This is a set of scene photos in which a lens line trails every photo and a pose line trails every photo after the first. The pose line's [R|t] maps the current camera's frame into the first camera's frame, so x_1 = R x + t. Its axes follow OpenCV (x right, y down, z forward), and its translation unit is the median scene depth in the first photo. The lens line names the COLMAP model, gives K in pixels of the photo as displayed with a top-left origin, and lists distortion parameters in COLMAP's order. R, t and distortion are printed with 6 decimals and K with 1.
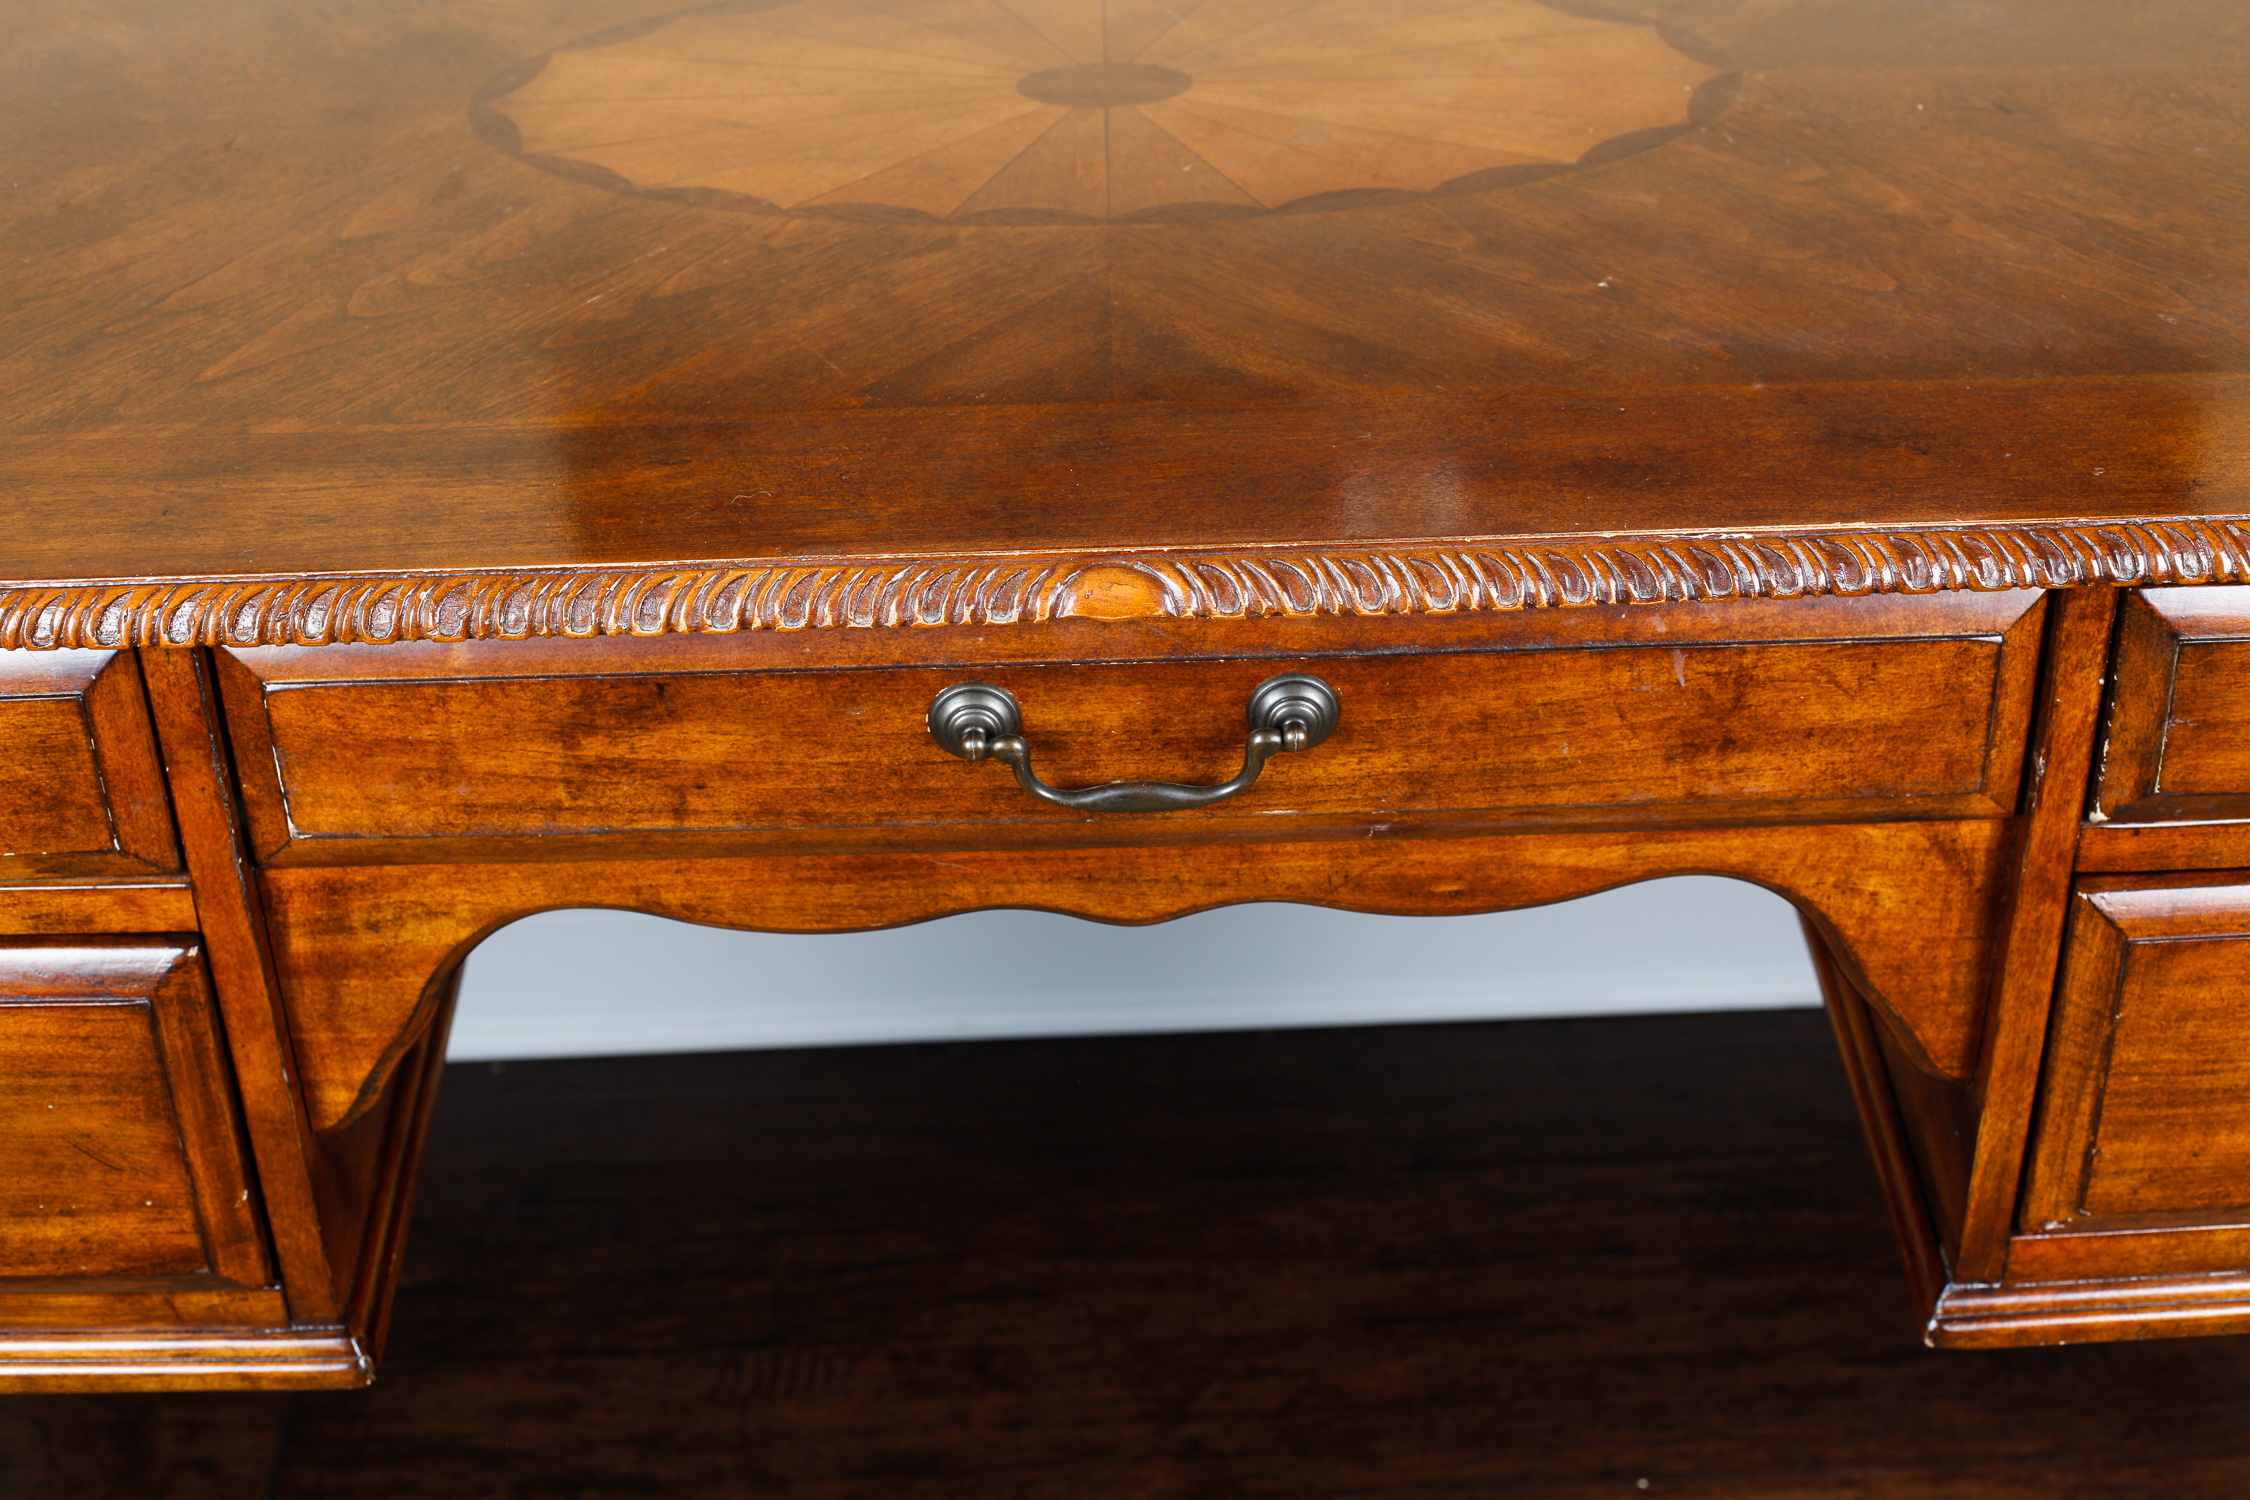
lens RADIAL K [[3372.5, 0, 1125.0], [0, 3372.5, 750.0], [0, 0, 1]] dist [-0.164459, 0.105345]
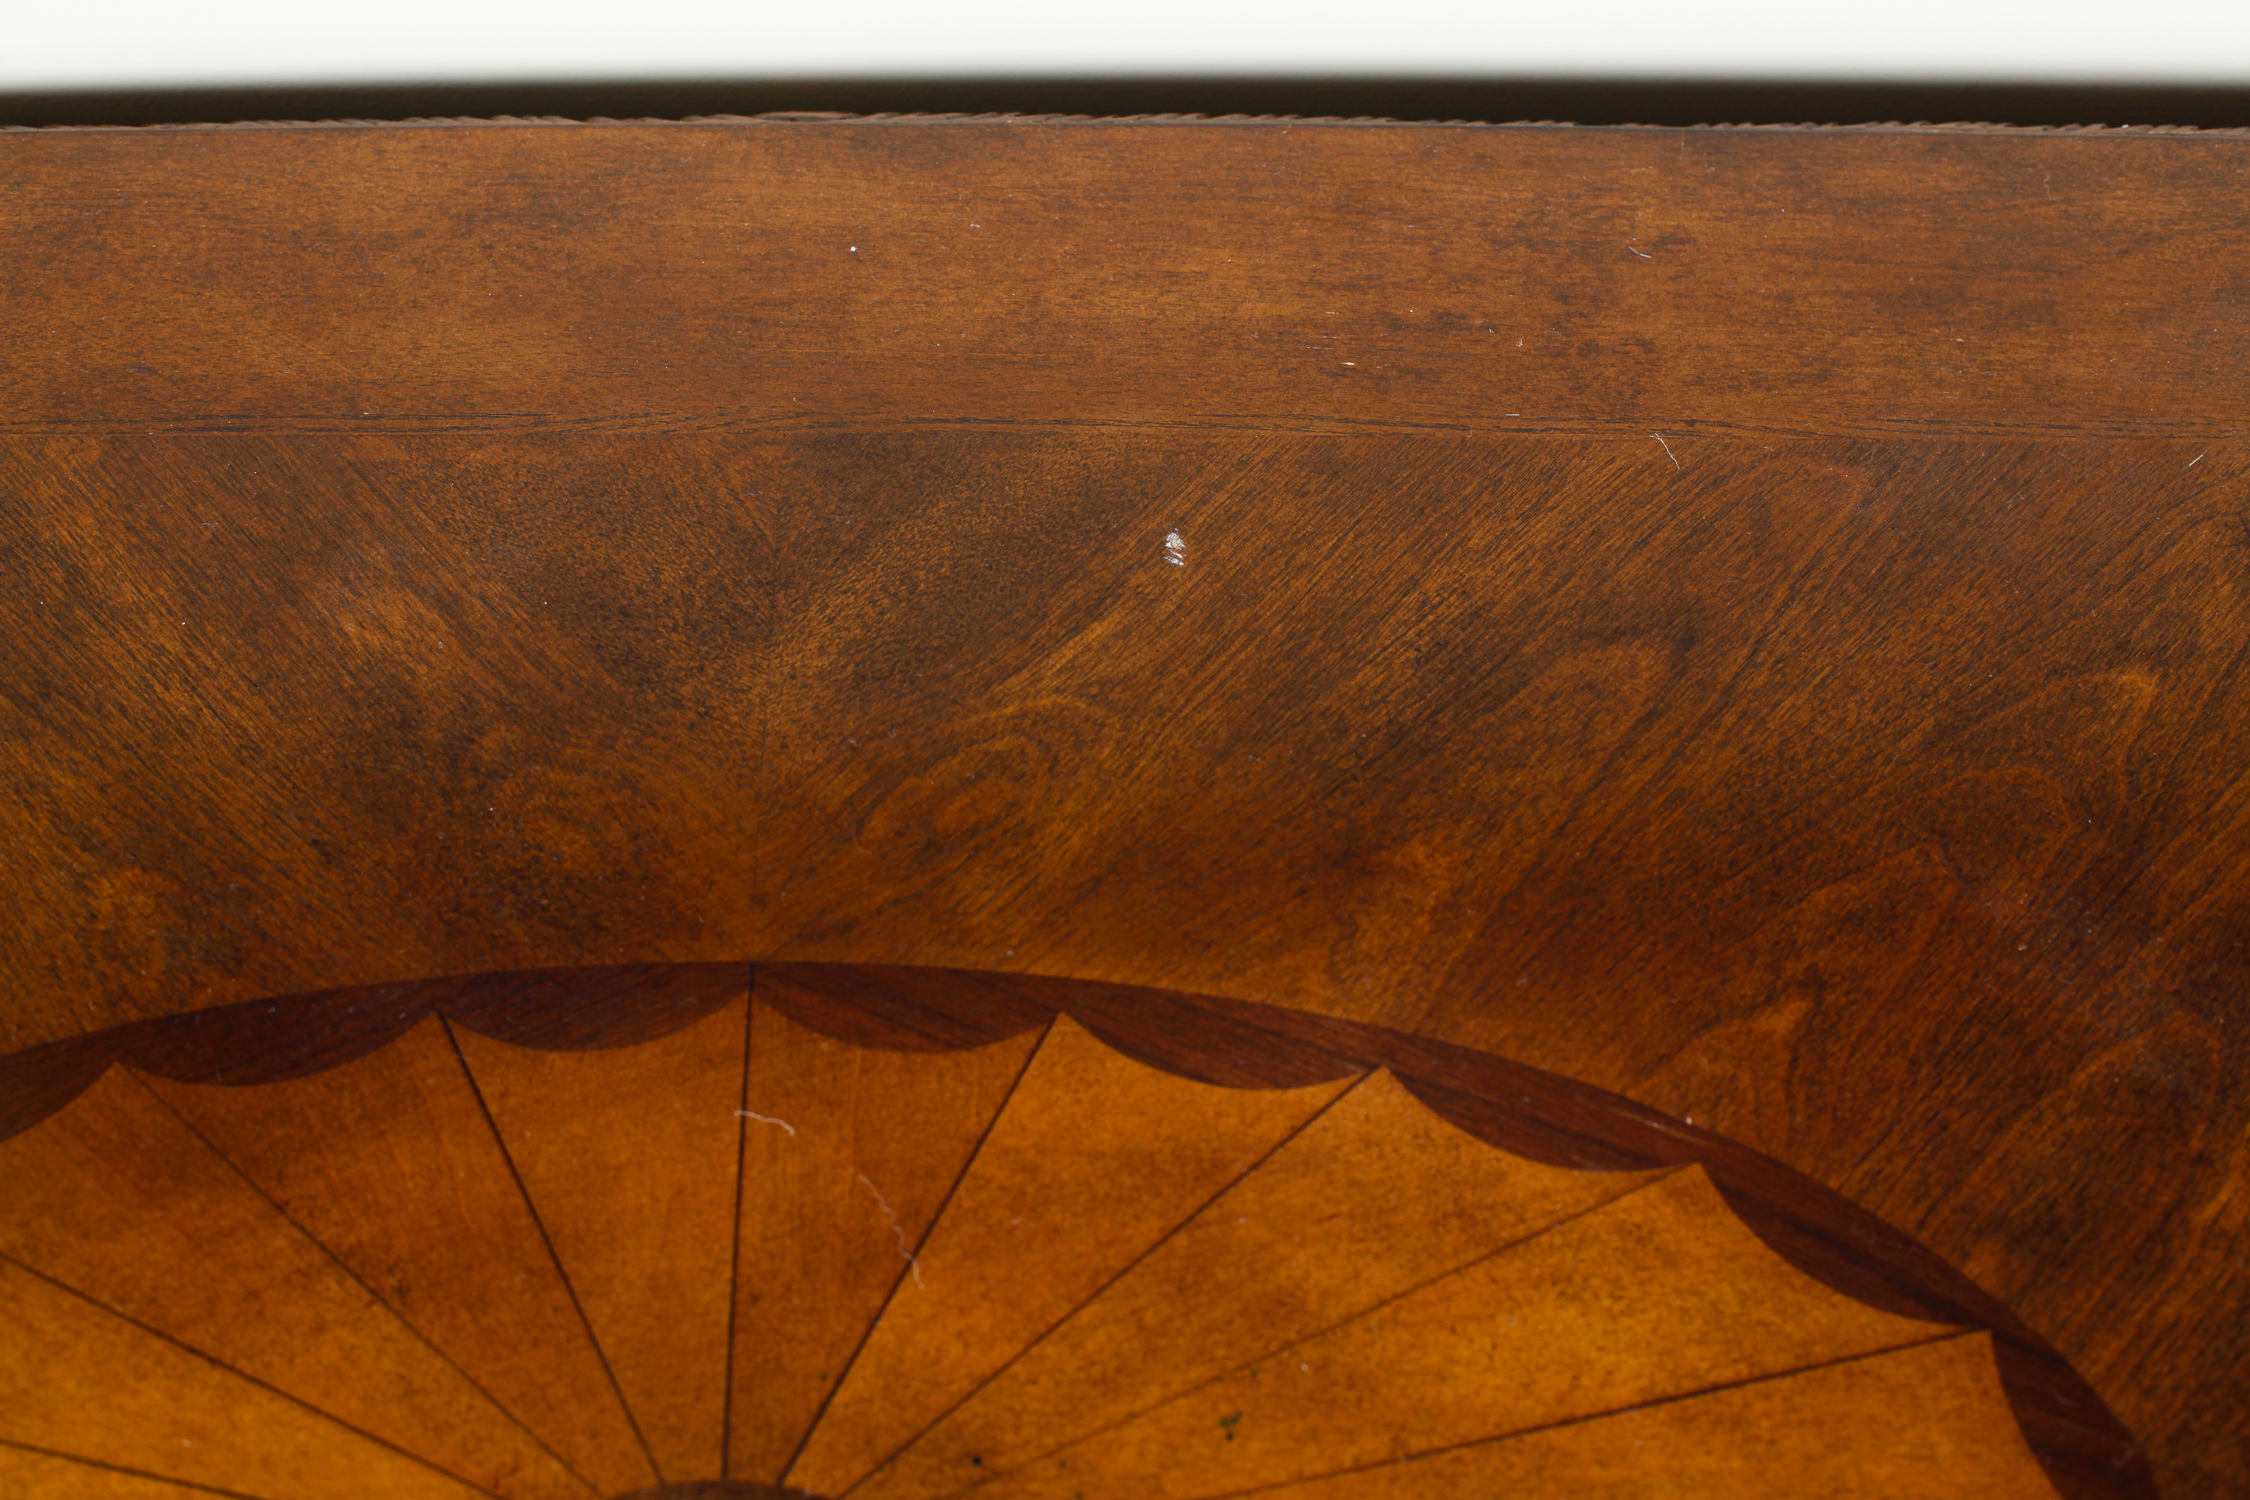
lens RADIAL K [[3456.3, 0, 1125.0], [0, 3456.3, 750.0], [0, 0, 1]] dist [-0.189247, 0.046826]
pose [[0.999389, 0.023970, 0.025444, 0.037027], [-0.030970, 0.944715, 0.326426, -0.504921], [-0.016212, -0.327015, 0.944880, 0.707884]]
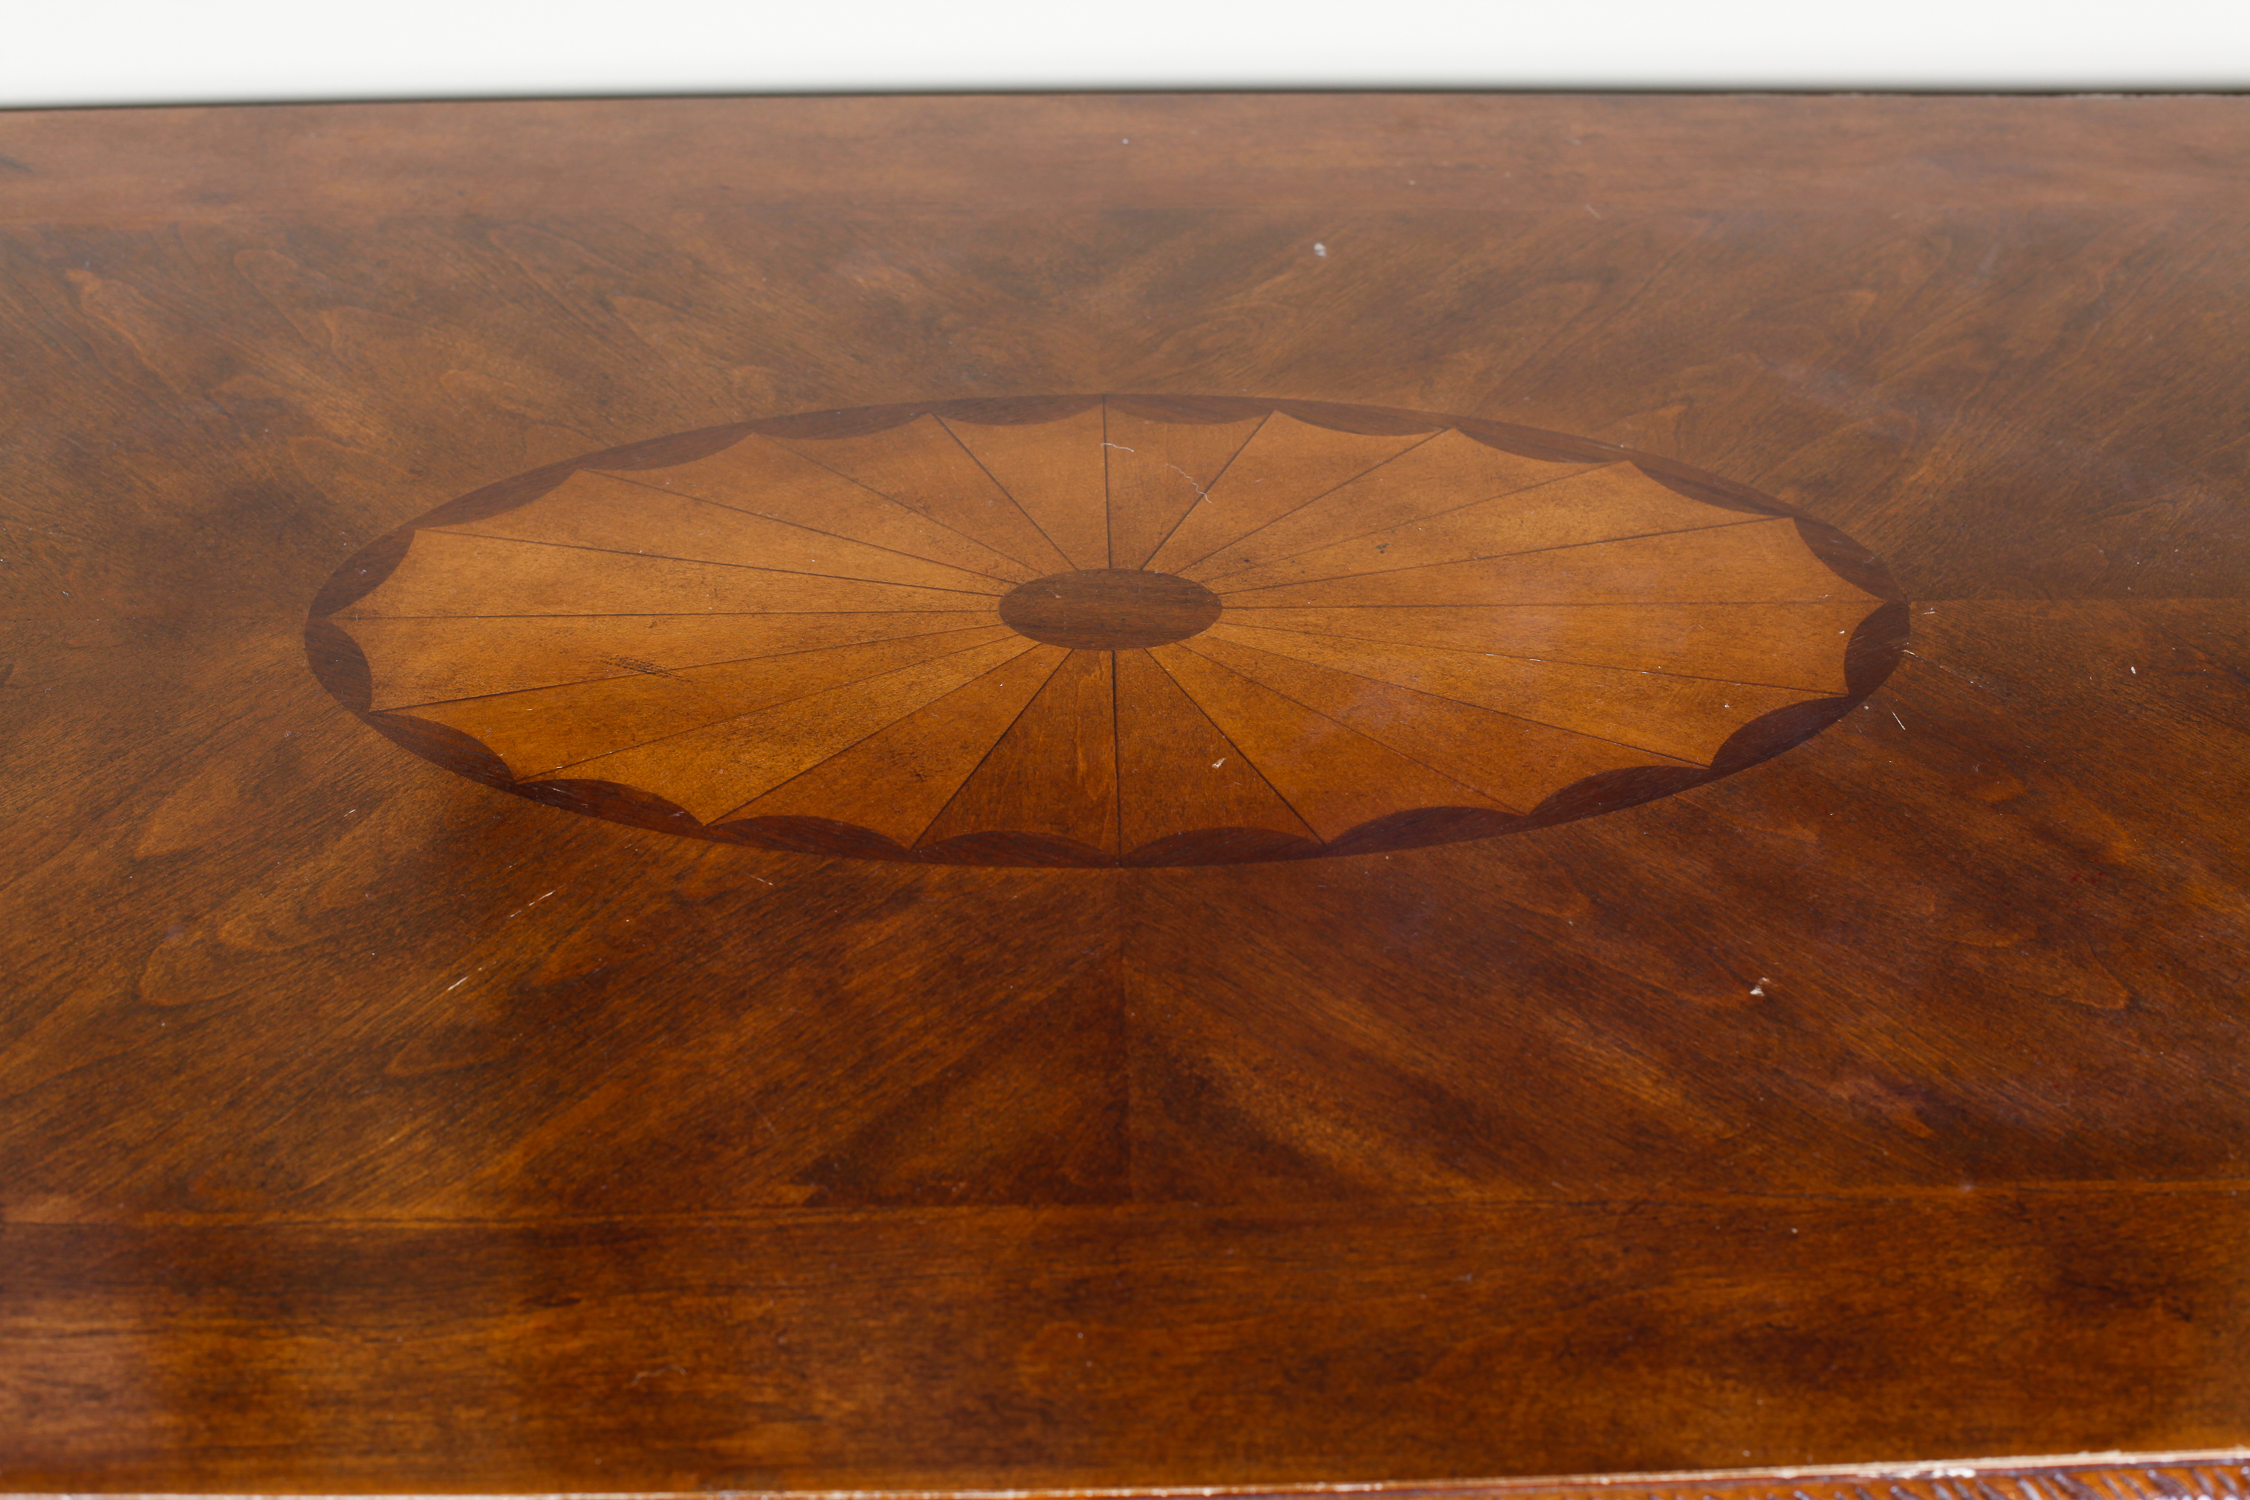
lens RADIAL K [[3372.5, 0, 1125.0], [0, 3372.5, 750.0], [0, 0, 1]] dist [-0.164459, 0.105345]
pose [[0.999614, 0.015384, 0.023149, -0.023357], [-0.016566, 0.998522, 0.051761, -0.234601], [-0.022319, -0.052124, 0.998391, 0.229581]]
